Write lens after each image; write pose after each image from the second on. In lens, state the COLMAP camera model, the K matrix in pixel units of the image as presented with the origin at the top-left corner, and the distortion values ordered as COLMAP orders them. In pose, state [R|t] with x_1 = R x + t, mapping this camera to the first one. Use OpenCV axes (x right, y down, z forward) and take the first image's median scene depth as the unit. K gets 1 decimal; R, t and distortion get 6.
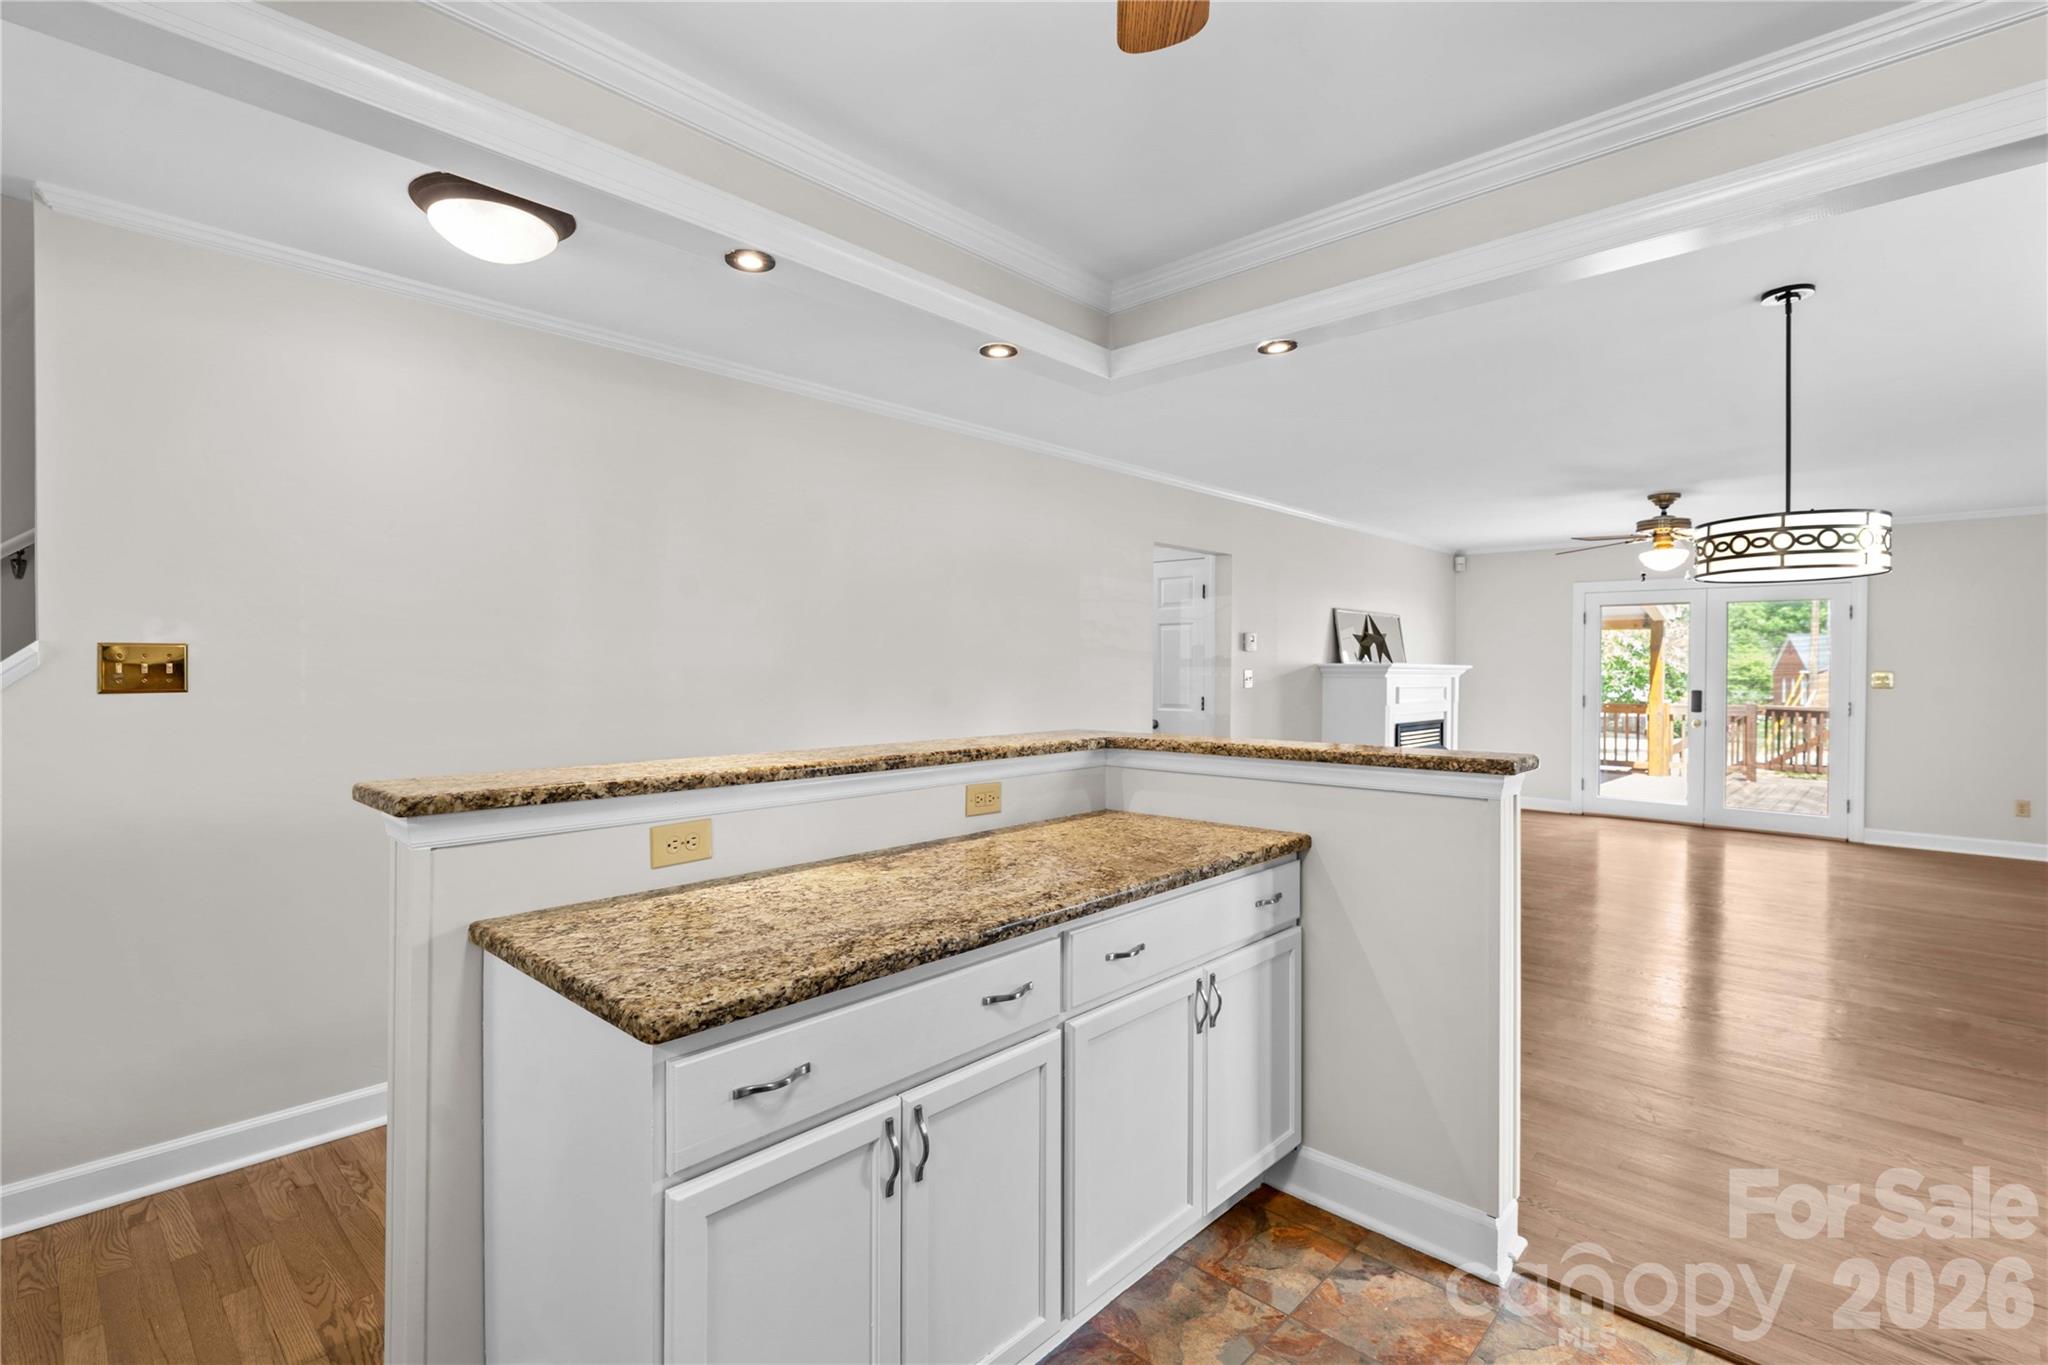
lens RADIAL K [[940.0, 0, 1007.1], [0, 940.0, 683.1], [0, 0, 1]] dist [-0.005360, 0.002854]
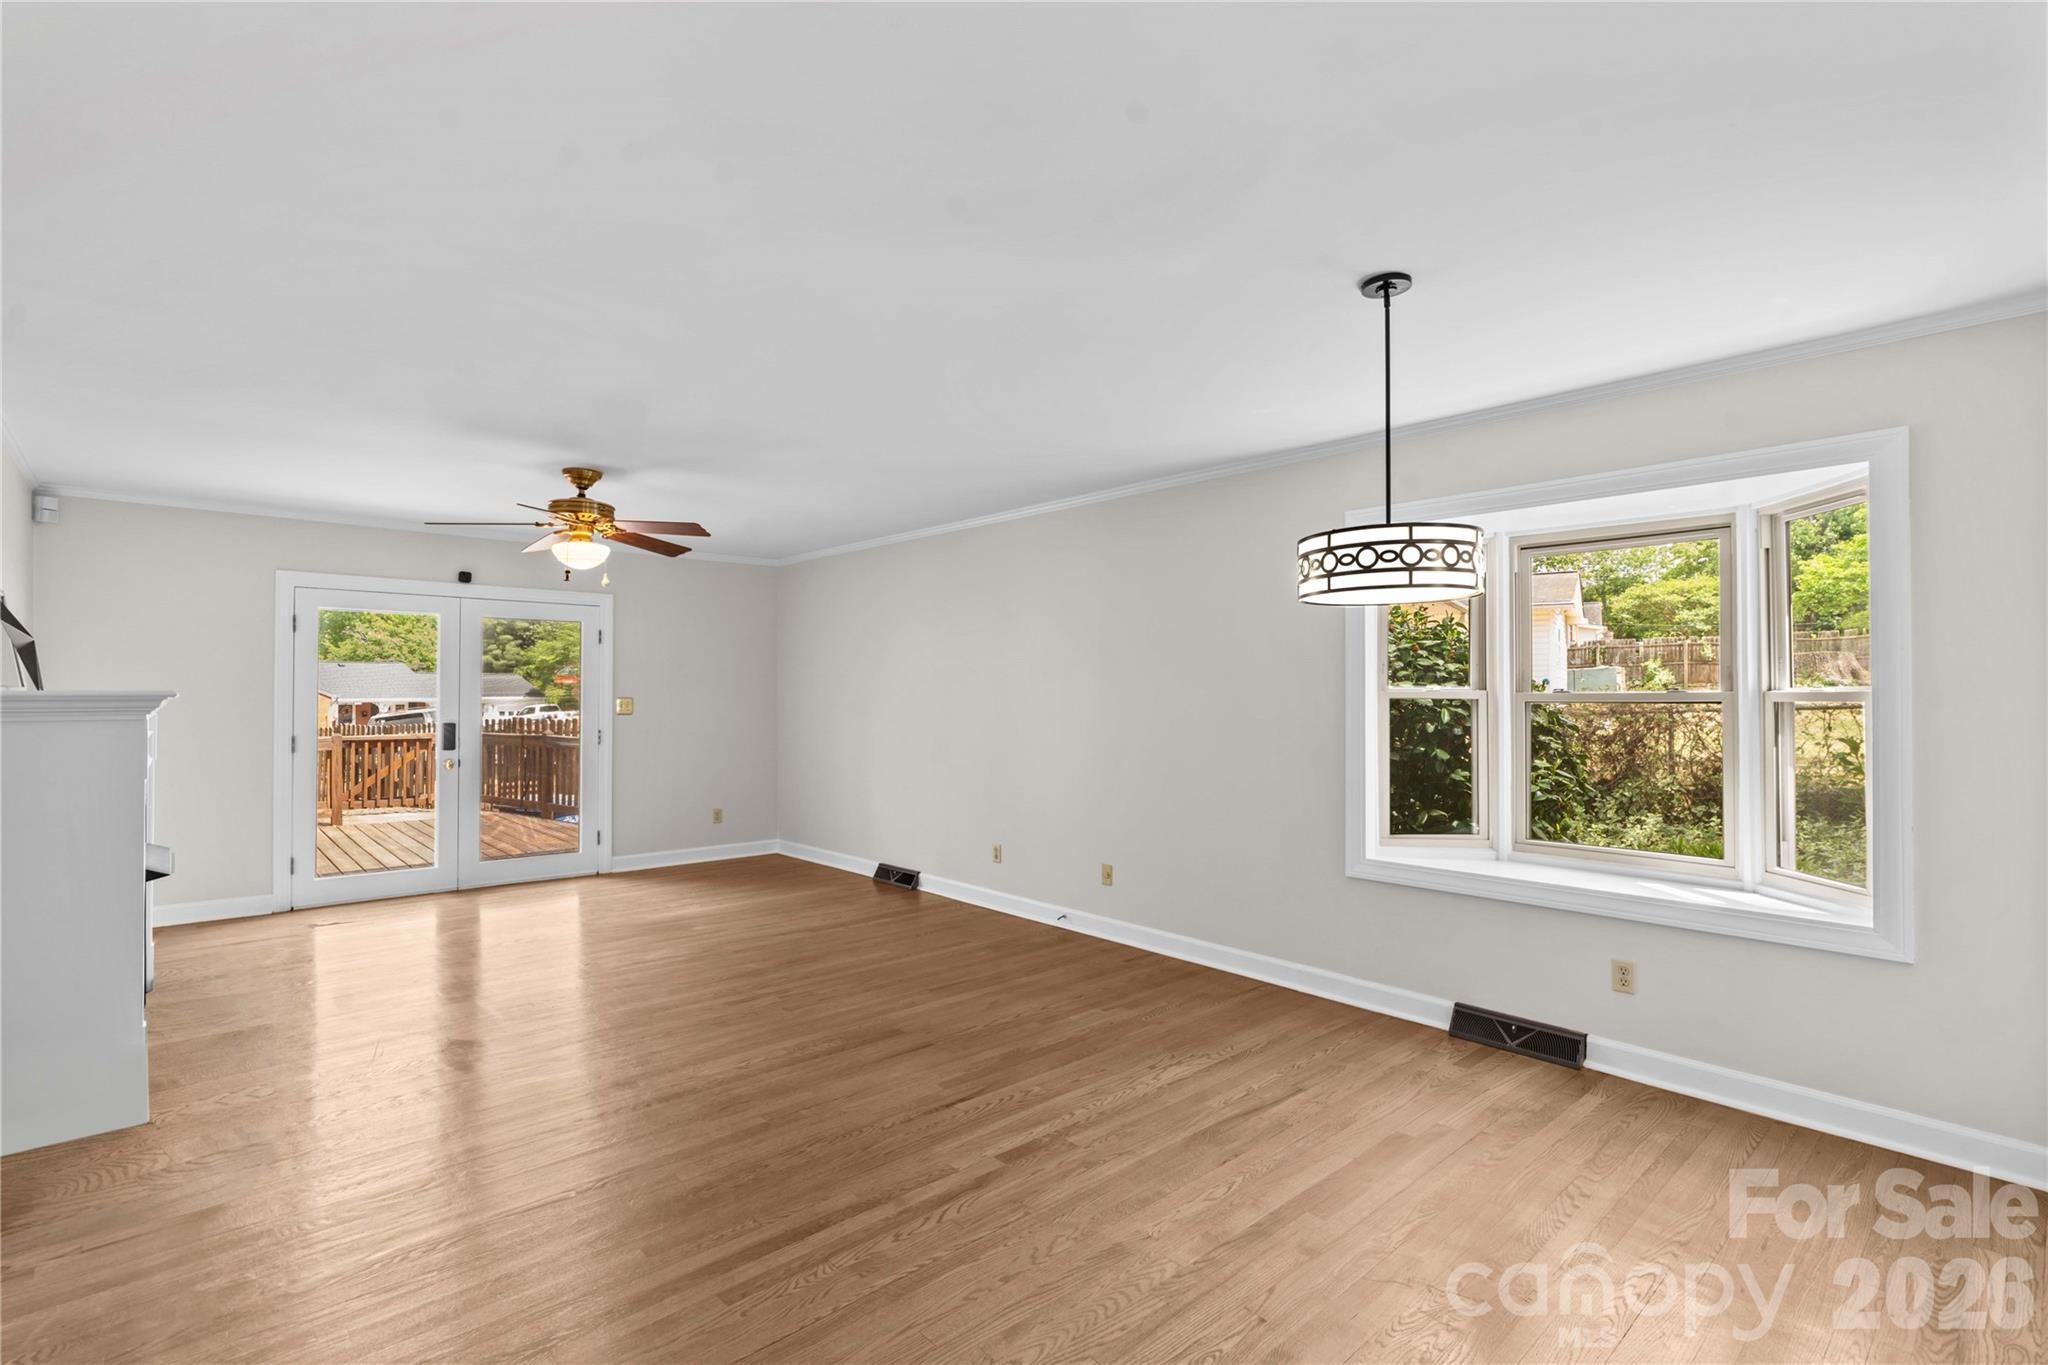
lens RADIAL K [[940.0, 0, 1004.7], [0, 940.0, 701.9], [0, 0, 1]] dist [-0.005360, 0.002854]
pose [[0.070763, -0.011127, 0.997431, -0.068116], [0.016654, 0.999812, 0.009972, -0.033821], [-0.997354, 0.015905, 0.070935, 1.528132]]
